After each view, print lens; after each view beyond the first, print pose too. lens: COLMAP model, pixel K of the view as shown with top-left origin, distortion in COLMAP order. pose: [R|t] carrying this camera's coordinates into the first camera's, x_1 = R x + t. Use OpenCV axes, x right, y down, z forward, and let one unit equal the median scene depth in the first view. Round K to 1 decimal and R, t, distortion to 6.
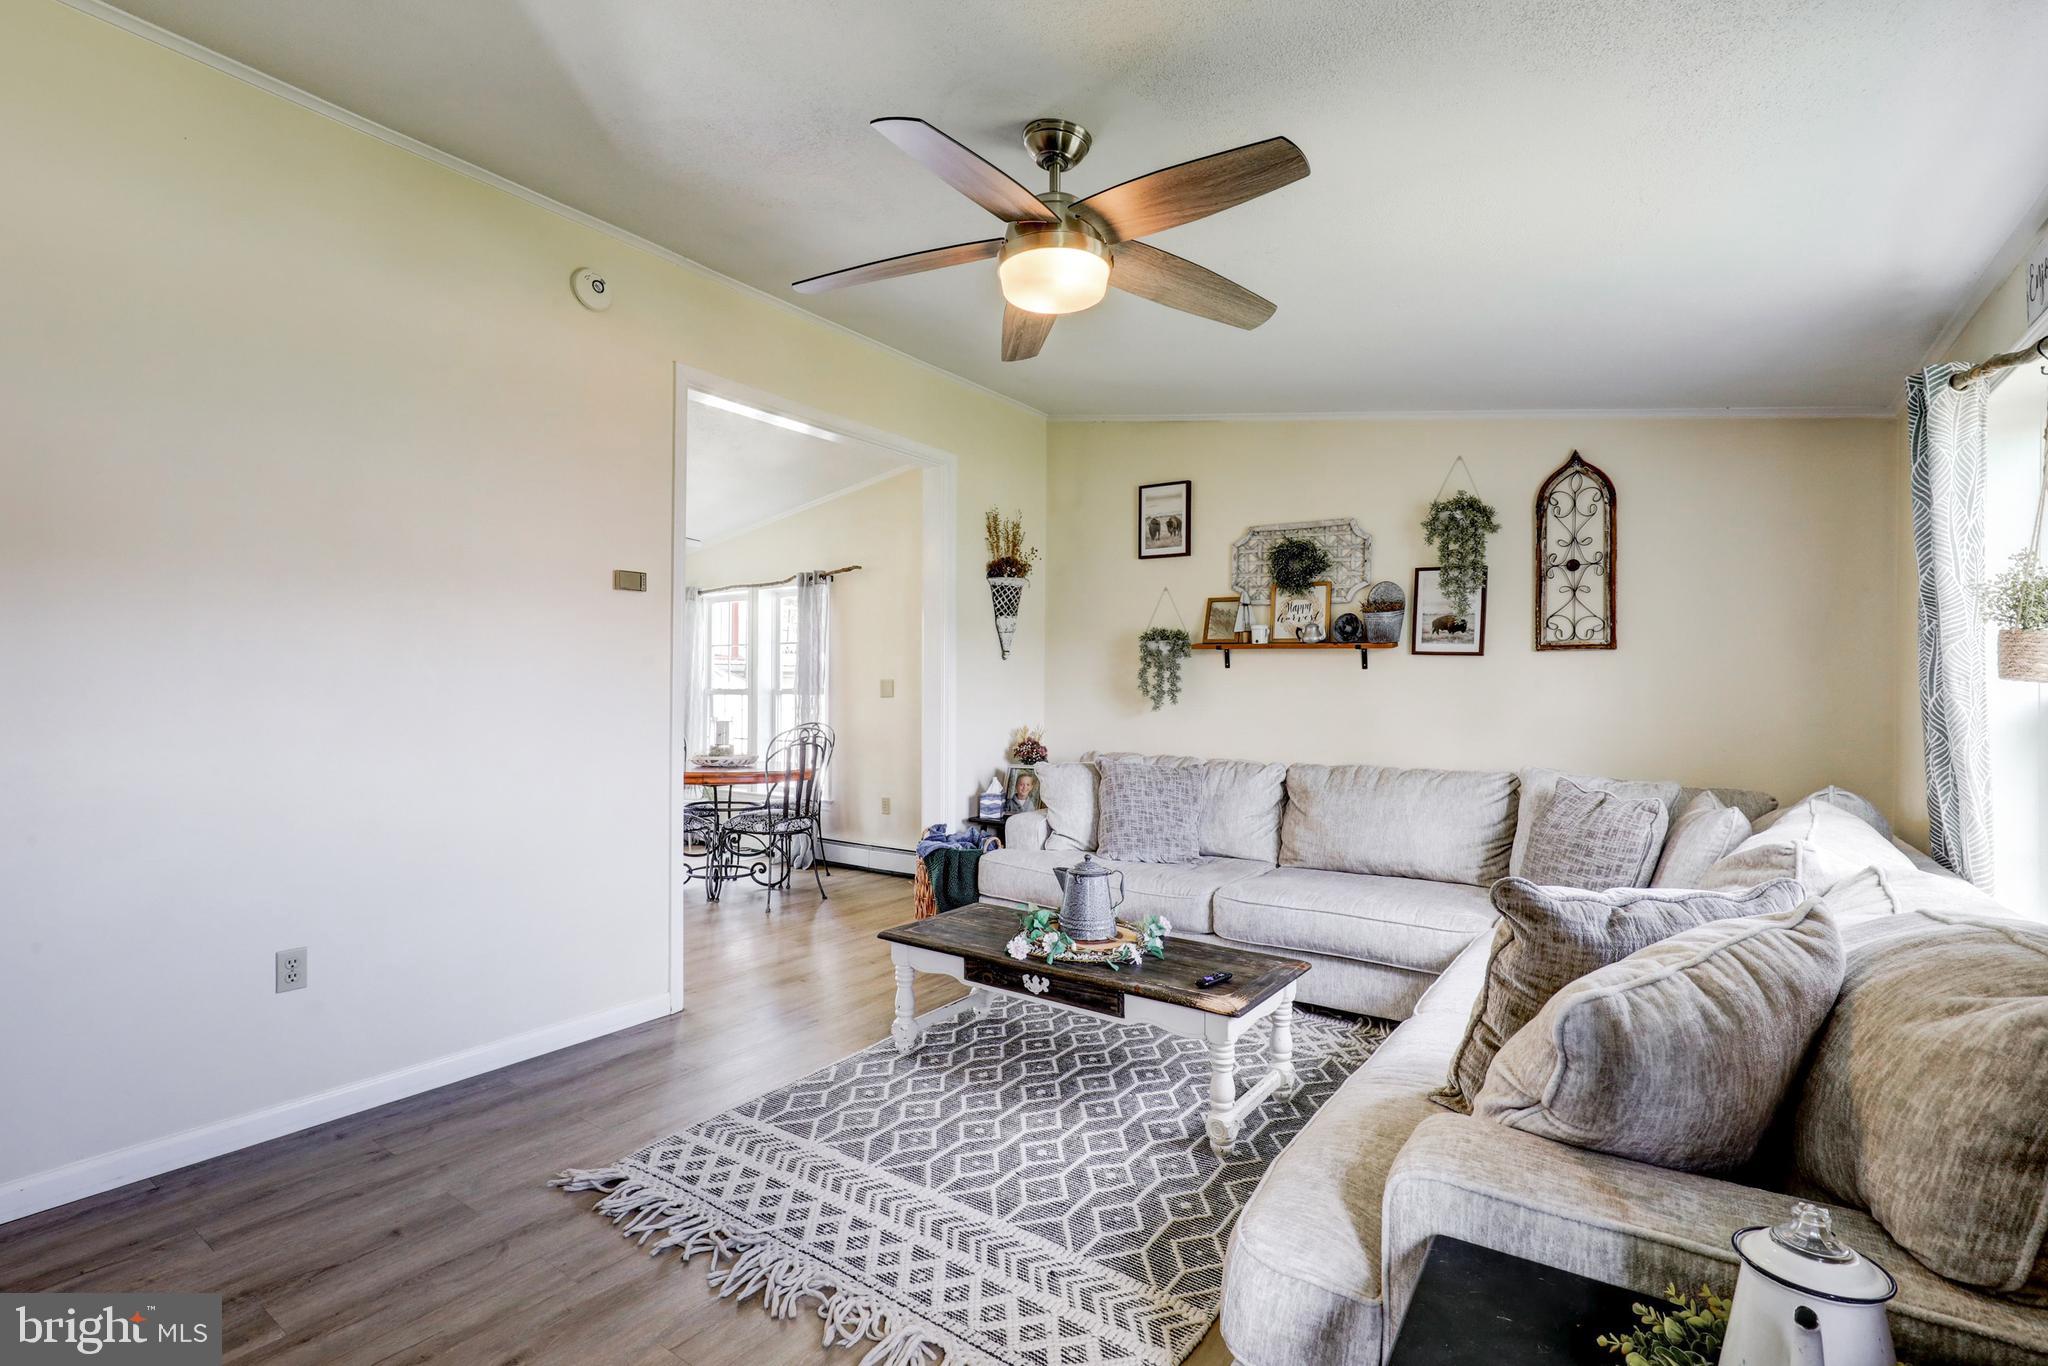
lens RADIAL K [[937.8, 0, 1029.7], [0, 937.8, 682.5], [0, 0, 1]] dist [0.001602, 0.000186]
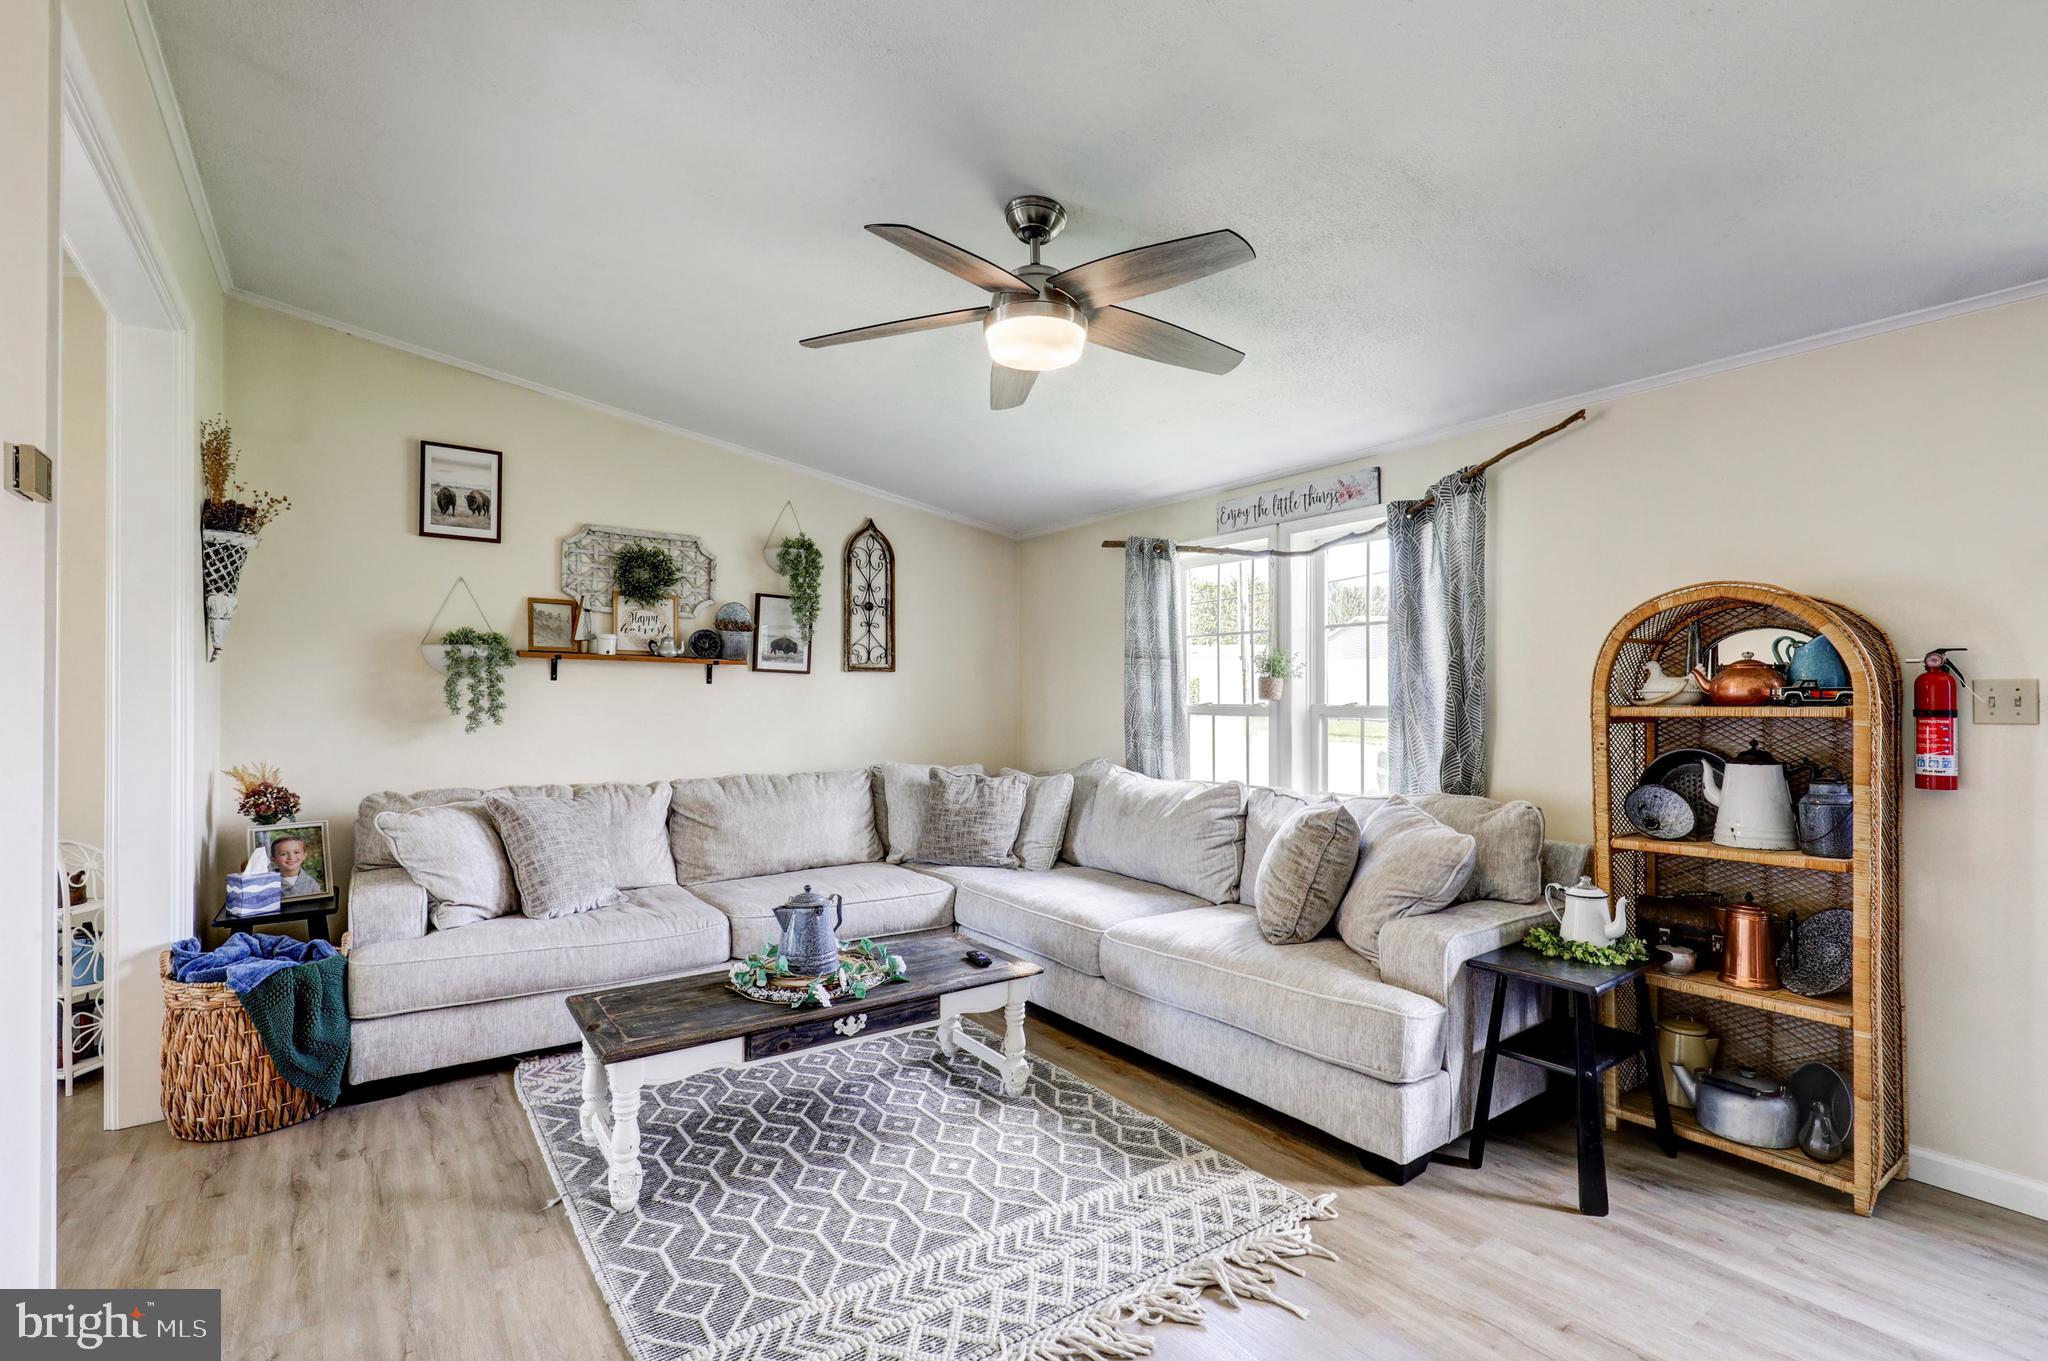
lens RADIAL K [[937.8, 0, 1029.7], [0, 937.8, 680.0], [0, 0, 1]] dist [0.001602, 0.000186]
pose [[0.326951, 0.010549, 0.944982, -0.544995], [-0.004386, 0.999944, -0.009645, -0.010666], [-0.945031, -0.000991, 0.326979, 0.344883]]
